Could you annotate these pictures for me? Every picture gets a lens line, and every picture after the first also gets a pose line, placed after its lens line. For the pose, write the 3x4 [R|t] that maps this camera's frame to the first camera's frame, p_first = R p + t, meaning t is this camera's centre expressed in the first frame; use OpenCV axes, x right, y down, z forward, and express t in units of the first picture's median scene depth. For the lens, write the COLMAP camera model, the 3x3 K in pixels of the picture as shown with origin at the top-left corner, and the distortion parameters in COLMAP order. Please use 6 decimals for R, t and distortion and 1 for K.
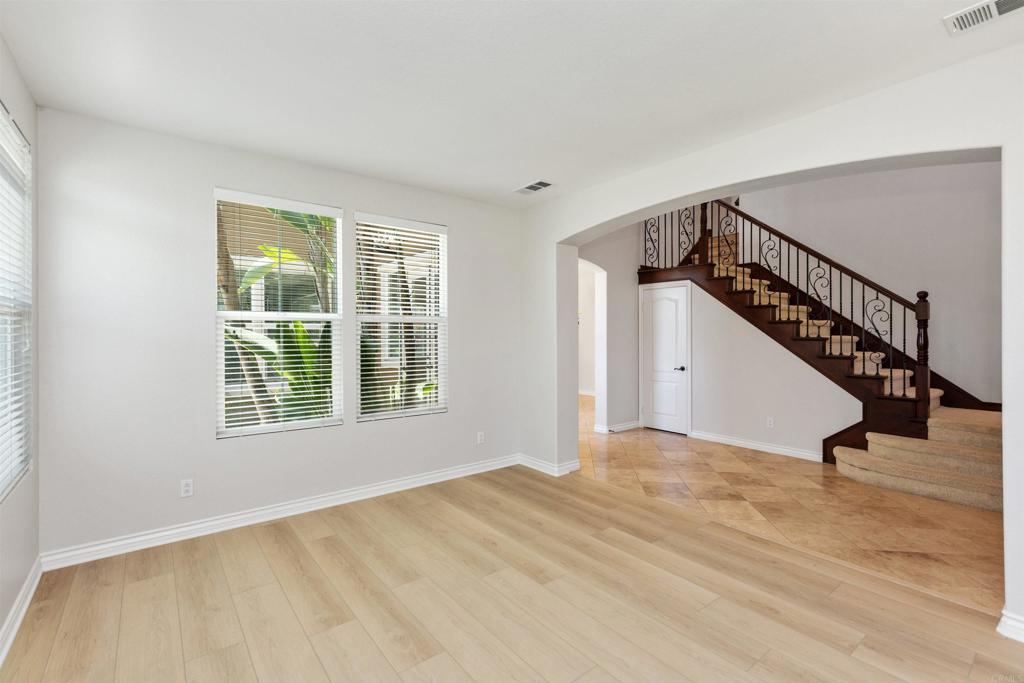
lens RADIAL K [[463.2, 0, 517.0], [0, 463.2, 338.0], [0, 0, 1]] dist [0.009052, -0.002311]
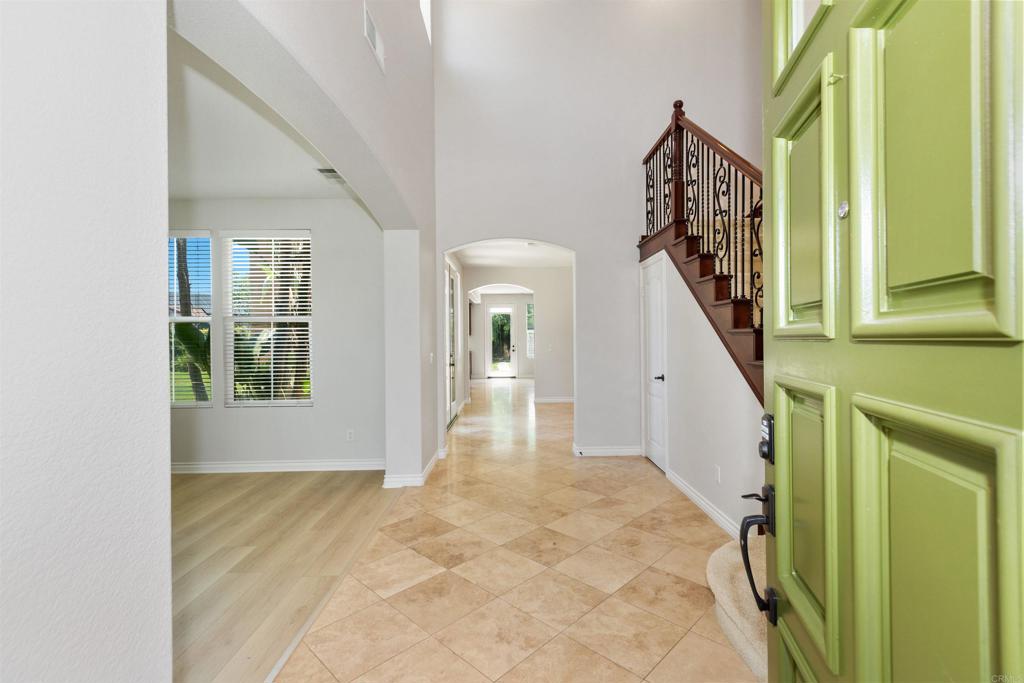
lens RADIAL K [[463.2, 0, 507.3], [0, 463.2, 338.1], [0, 0, 1]] dist [0.009052, -0.002311]
pose [[0.792952, -0.004953, -0.609263, 0.967152], [0.005948, 0.999982, -0.000388, 0.009384], [0.609254, -0.003316, 0.792968, 0.500978]]
